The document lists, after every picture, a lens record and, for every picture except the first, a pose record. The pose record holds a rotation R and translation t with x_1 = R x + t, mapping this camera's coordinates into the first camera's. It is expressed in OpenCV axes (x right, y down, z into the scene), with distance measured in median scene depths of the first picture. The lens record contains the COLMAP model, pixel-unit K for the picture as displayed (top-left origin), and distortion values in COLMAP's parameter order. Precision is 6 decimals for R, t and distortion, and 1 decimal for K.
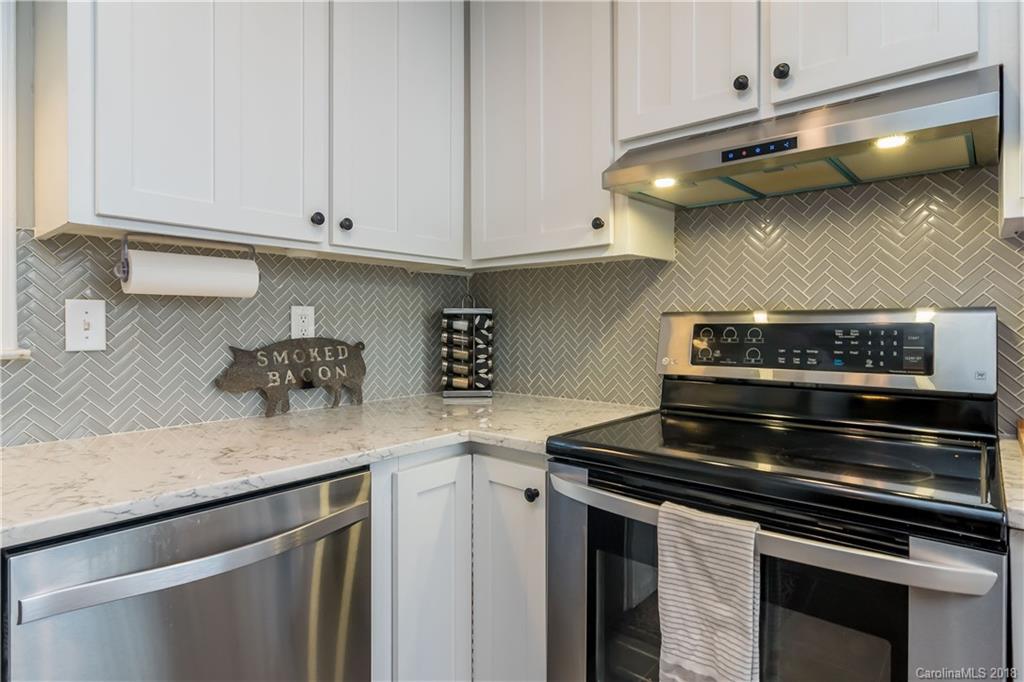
lens RADIAL K [[555.3, 0, 504.2], [0, 555.3, 324.4], [0, 0, 1]] dist [0.000253, -0.000407]
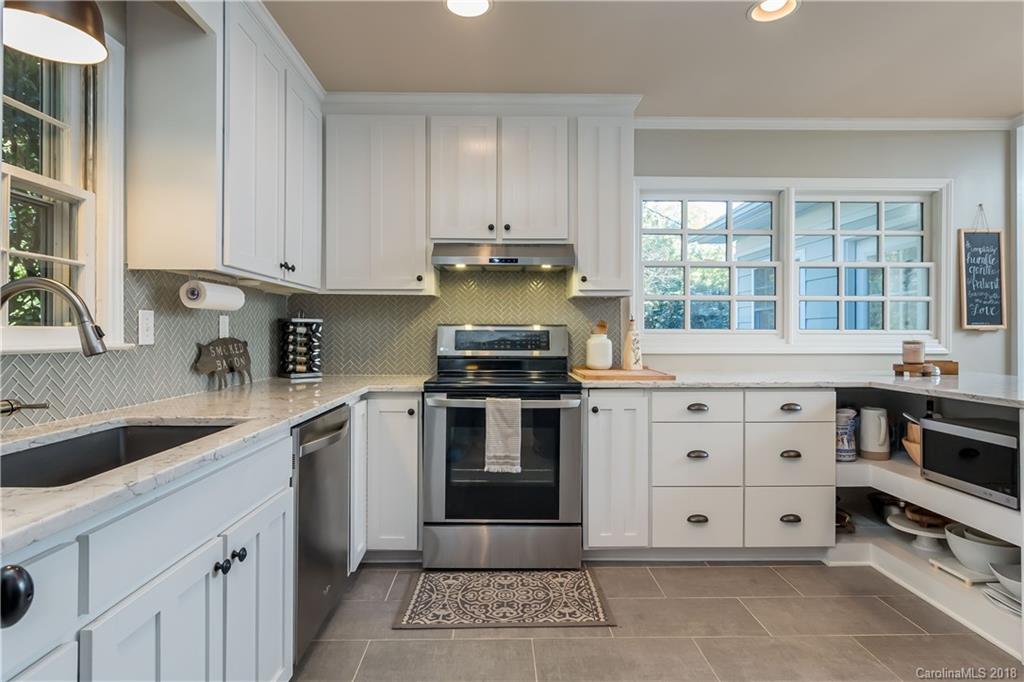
lens RADIAL K [[555.3, 0, 511.6], [0, 555.3, 336.3], [0, 0, 1]] dist [0.000253, -0.000407]
pose [[0.740801, 0.001143, 0.671724, -0.796984], [-0.006112, 0.999969, 0.005039, 0.009155], [-0.671697, -0.007839, 0.740784, -0.585188]]
